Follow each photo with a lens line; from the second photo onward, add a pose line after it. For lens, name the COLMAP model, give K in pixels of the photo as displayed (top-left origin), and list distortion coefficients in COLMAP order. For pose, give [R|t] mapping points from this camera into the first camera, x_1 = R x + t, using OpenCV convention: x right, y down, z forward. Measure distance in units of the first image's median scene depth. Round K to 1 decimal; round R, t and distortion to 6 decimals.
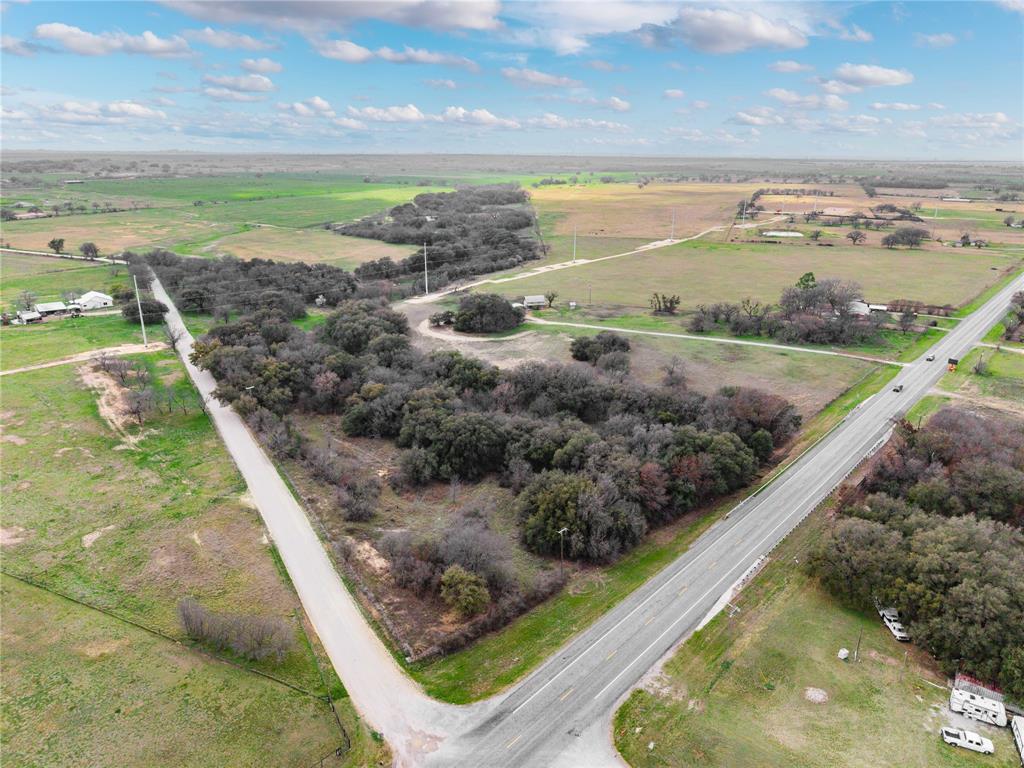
lens RADIAL K [[709.6, 0, 512.0], [0, 709.6, 384.0], [0, 0, 1]] dist [-0.000421, 0.005080]
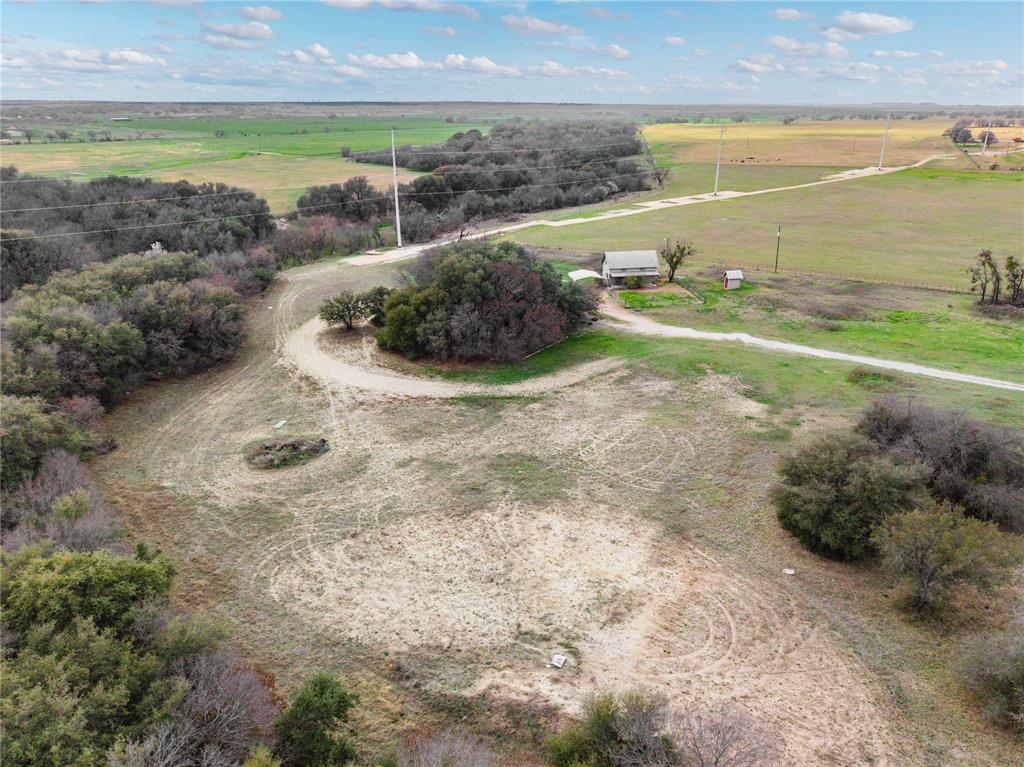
lens RADIAL K [[709.6, 0, 512.0], [0, 709.6, 383.5], [0, 0, 1]] dist [-0.000421, 0.005080]
pose [[0.988729, 0.046224, -0.142401, 0.025484], [-0.039189, 0.997887, 0.051820, -0.069686], [0.144496, -0.045655, 0.988452, 0.602356]]
